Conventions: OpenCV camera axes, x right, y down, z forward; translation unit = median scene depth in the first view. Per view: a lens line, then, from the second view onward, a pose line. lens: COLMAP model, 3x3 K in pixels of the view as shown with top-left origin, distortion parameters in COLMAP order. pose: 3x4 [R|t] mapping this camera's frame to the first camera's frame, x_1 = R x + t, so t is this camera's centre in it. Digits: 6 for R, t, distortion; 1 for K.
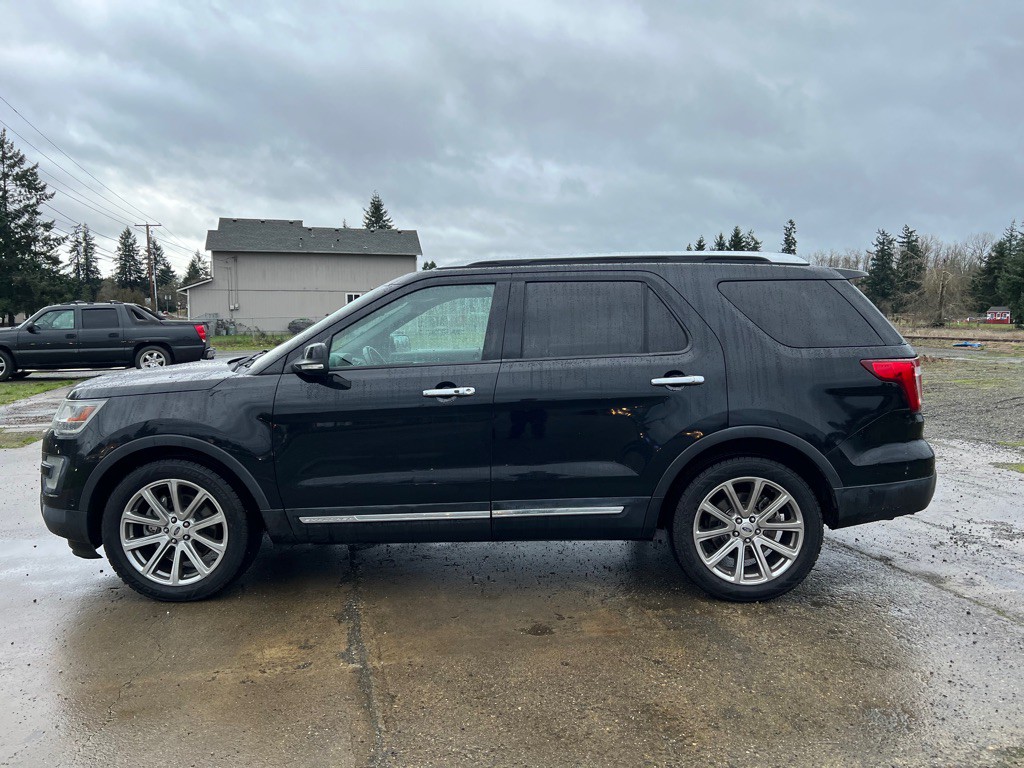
lens RADIAL K [[764.5, 0, 519.1], [0, 764.5, 377.5], [0, 0, 1]] dist [0.056512, -0.063612]
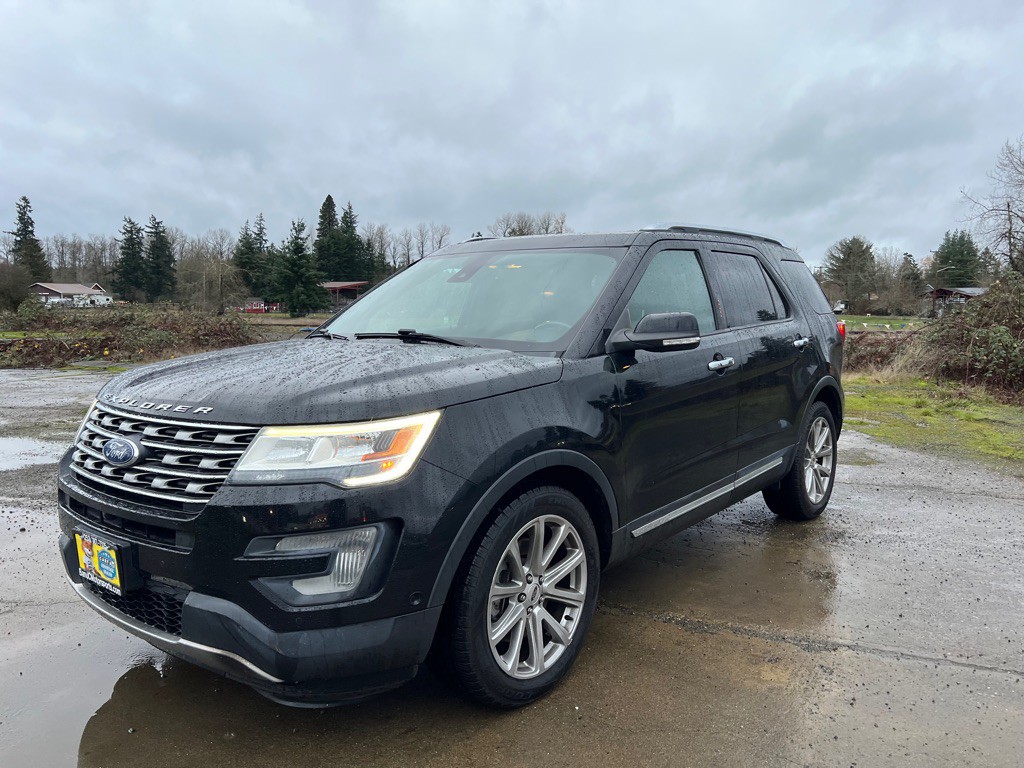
lens RADIAL K [[764.5, 0, 522.7], [0, 764.5, 390.0], [0, 0, 1]] dist [0.056512, -0.063612]
pose [[0.614563, -0.084399, 0.784340, -0.972298], [0.062013, 0.996352, 0.058623, -0.018551], [-0.786427, 0.012612, 0.617555, 0.599317]]
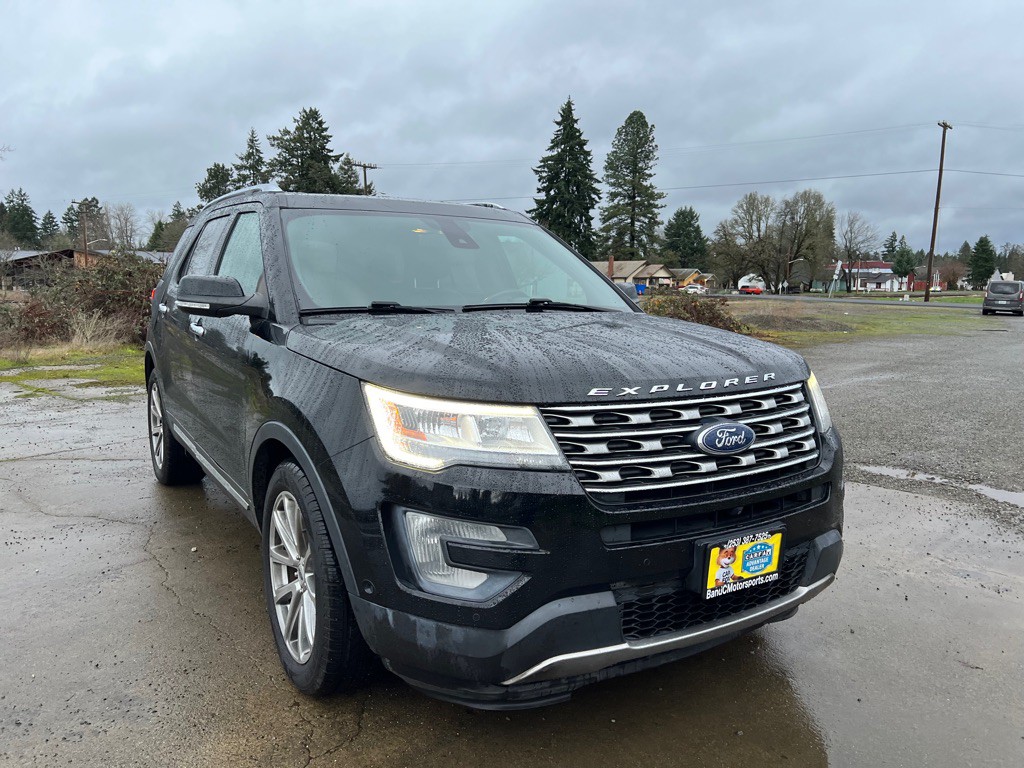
lens RADIAL K [[764.7, 0, 520.1], [0, 764.7, 398.4], [0, 0, 1]] dist [0.058929, -0.071198]
pose [[-0.547367, -0.131664, 0.826471, -1.057363], [0.053391, 0.980041, 0.191491, -0.094640], [-0.835188, 0.148942, -0.529413, 1.662016]]
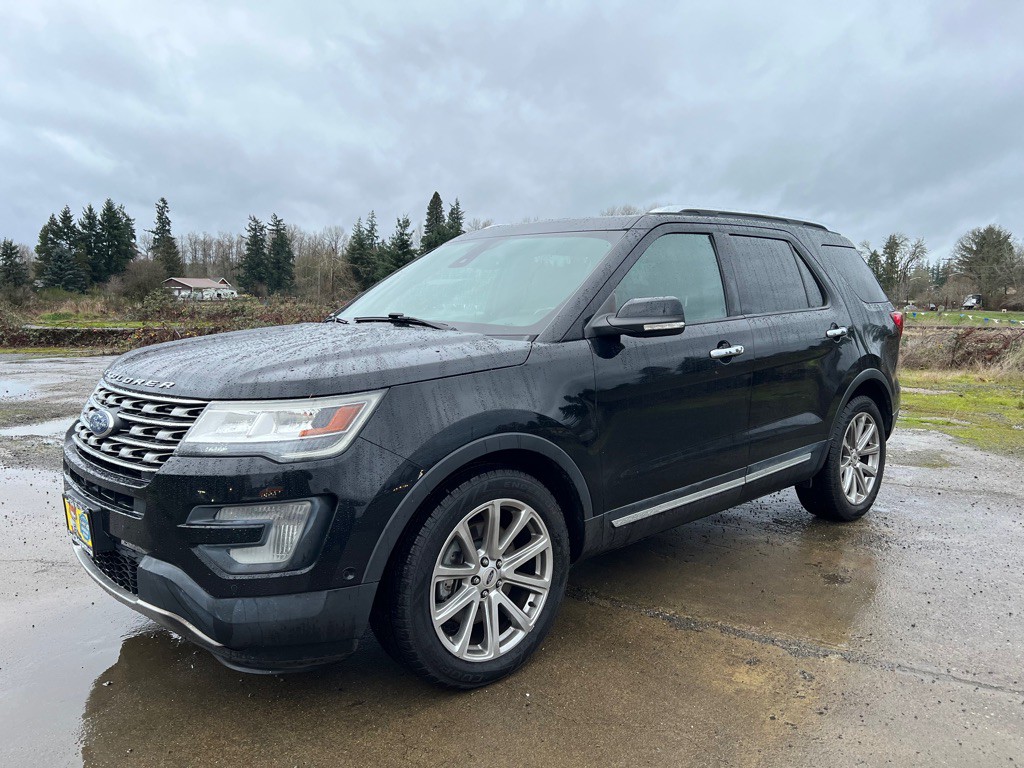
lens RADIAL K [[764.5, 0, 513.6], [0, 764.5, 384.2], [0, 0, 1]] dist [0.056512, -0.063612]
pose [[0.721612, -0.072243, 0.688518, -0.886577], [0.051394, 0.997386, 0.050788, -0.001260], [-0.690388, -0.001263, 0.723439, 0.510213]]
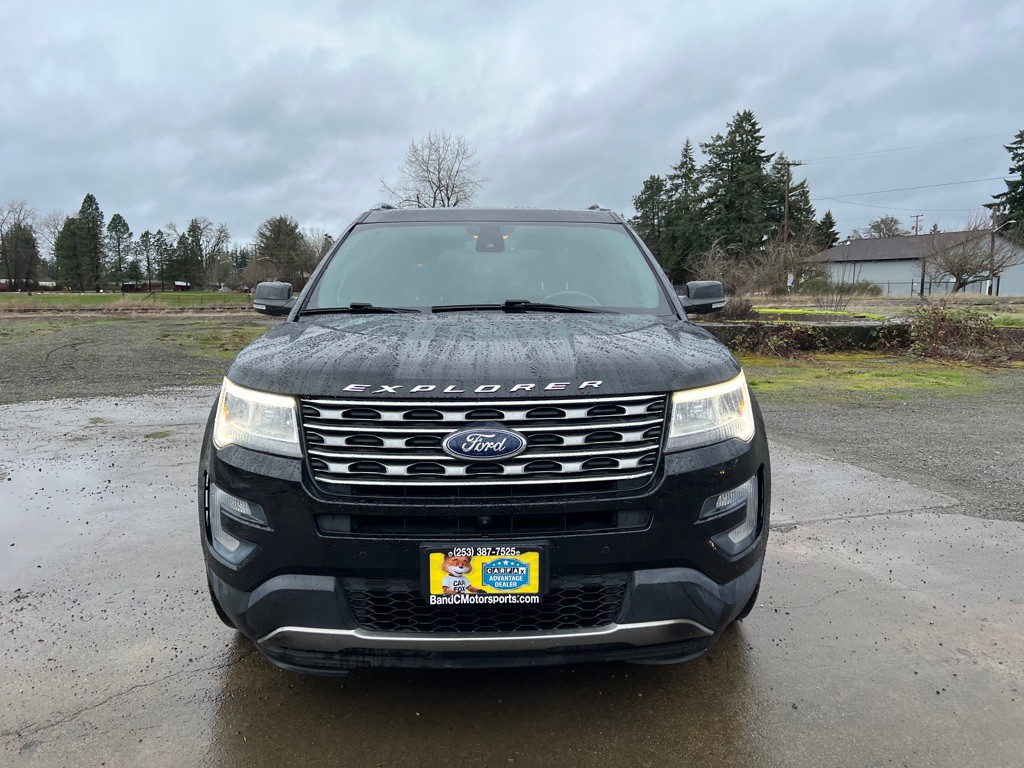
lens RADIAL K [[764.5, 0, 523.4], [0, 764.5, 401.4], [0, 0, 1]] dist [0.056512, -0.063612]
pose [[-0.042134, -0.151042, 0.987629, -1.203880], [0.083041, 0.984557, 0.154115, -0.060588], [-0.995655, 0.088508, -0.028941, 1.232427]]
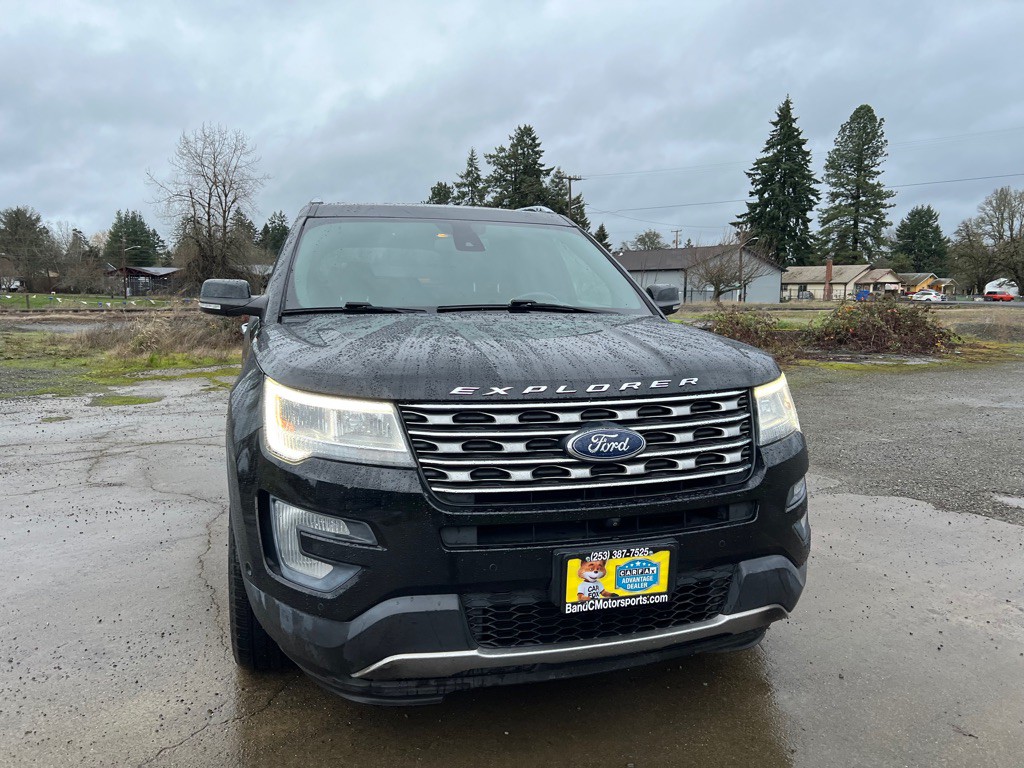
lens RADIAL K [[764.5, 0, 521.3], [0, 764.5, 390.0], [0, 0, 1]] dist [0.056512, -0.063612]
pose [[-0.308047, -0.126207, 0.942963, -1.152061], [0.068713, 0.985622, 0.154364, -0.072839], [-0.948886, 0.112345, -0.294946, 1.451918]]
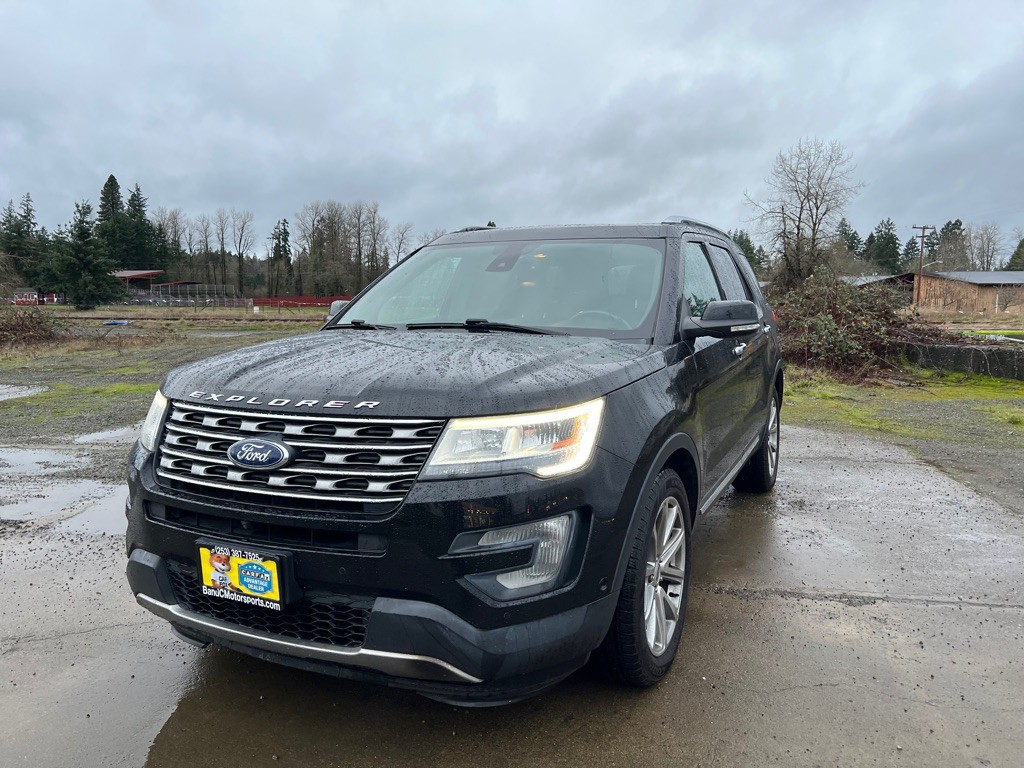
lens RADIAL K [[764.5, 0, 523.1], [0, 764.5, 390.7], [0, 0, 1]] dist [0.056512, -0.063612]
pose [[0.410819, -0.108480, 0.905240, -1.115518], [0.072748, 0.993631, 0.086058, -0.033411], [-0.908810, 0.030500, 0.416094, 0.827852]]
